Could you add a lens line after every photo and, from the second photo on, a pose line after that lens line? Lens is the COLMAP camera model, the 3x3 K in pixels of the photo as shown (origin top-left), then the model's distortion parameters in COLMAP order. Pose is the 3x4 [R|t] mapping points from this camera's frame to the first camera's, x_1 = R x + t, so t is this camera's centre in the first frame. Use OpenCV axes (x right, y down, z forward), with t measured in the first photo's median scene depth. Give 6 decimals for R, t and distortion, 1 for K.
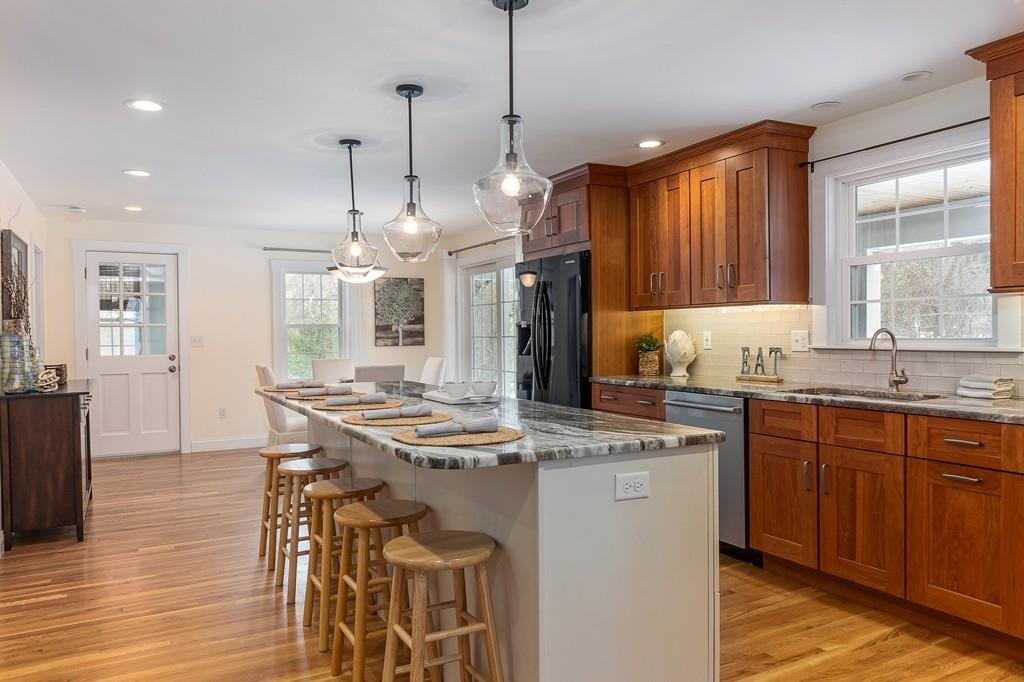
lens RADIAL K [[750.6, 0, 510.2], [0, 750.6, 357.2], [0, 0, 1]] dist [-0.004737, -0.004651]
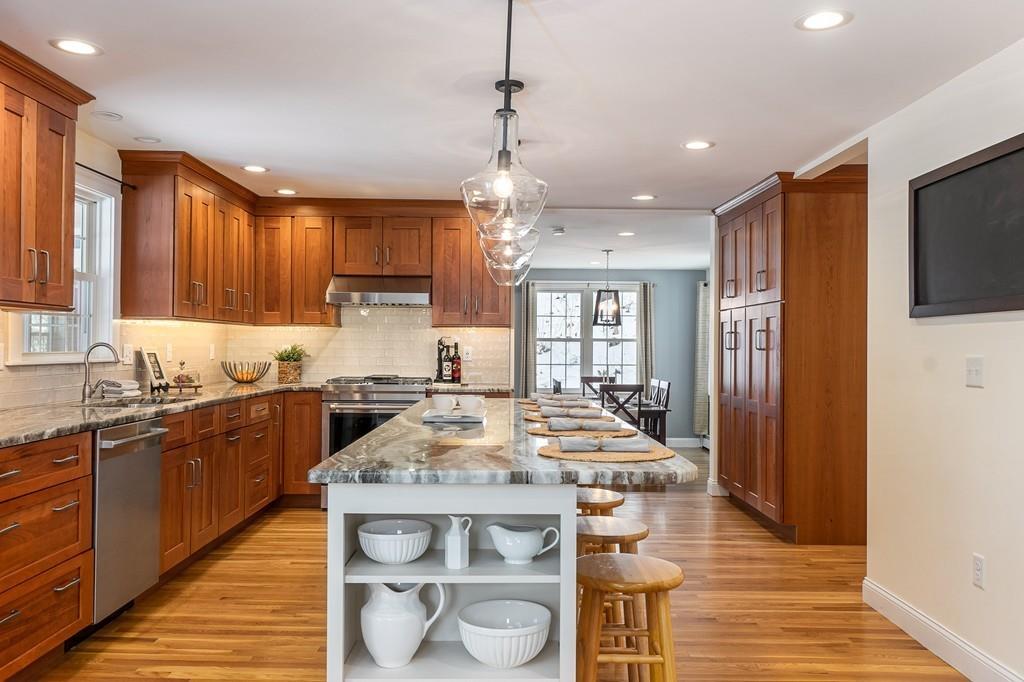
lens RADIAL K [[820.5, 0, 512.0], [0, 820.5, 341.0], [0, 0, 1]] dist [0.004895, 0.001654]
pose [[-0.894151, 0.009125, 0.447672, -0.455795], [0.018550, 0.999689, 0.016675, -0.040637], [-0.447381, 0.023214, -0.894042, 1.472747]]
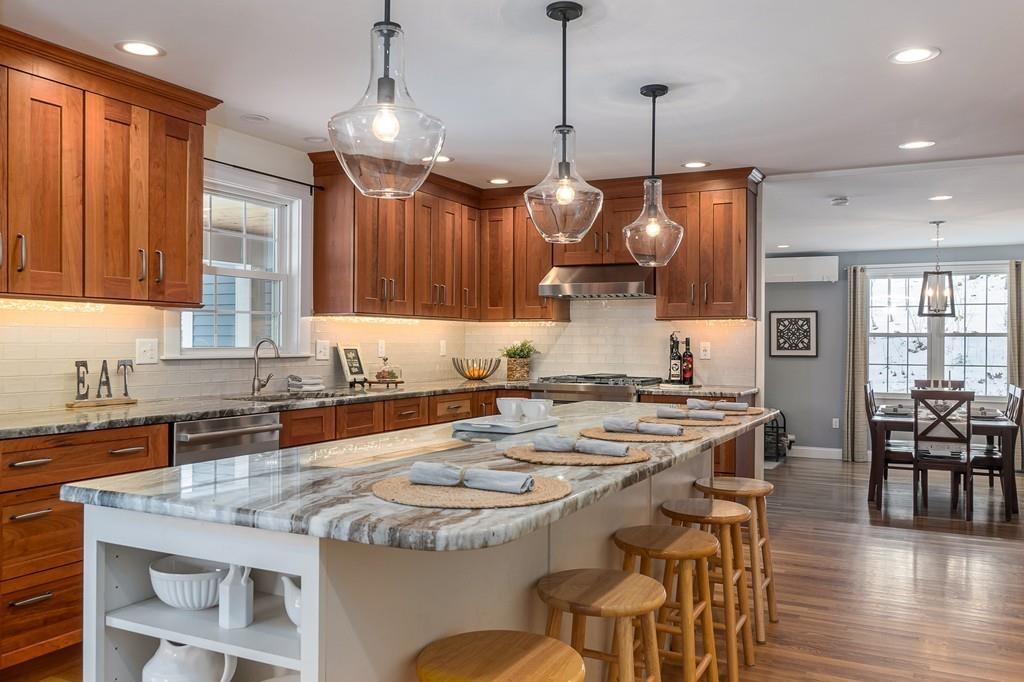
lens RADIAL K [[820.5, 0, 512.0], [0, 820.5, 341.0], [0, 0, 1]] dist [0.004895, 0.001654]
pose [[-0.584536, 0.010850, 0.811295, -0.583128], [0.028358, 0.999573, 0.007063, -0.026972], [-0.810872, 0.027135, -0.584594, 1.169634]]
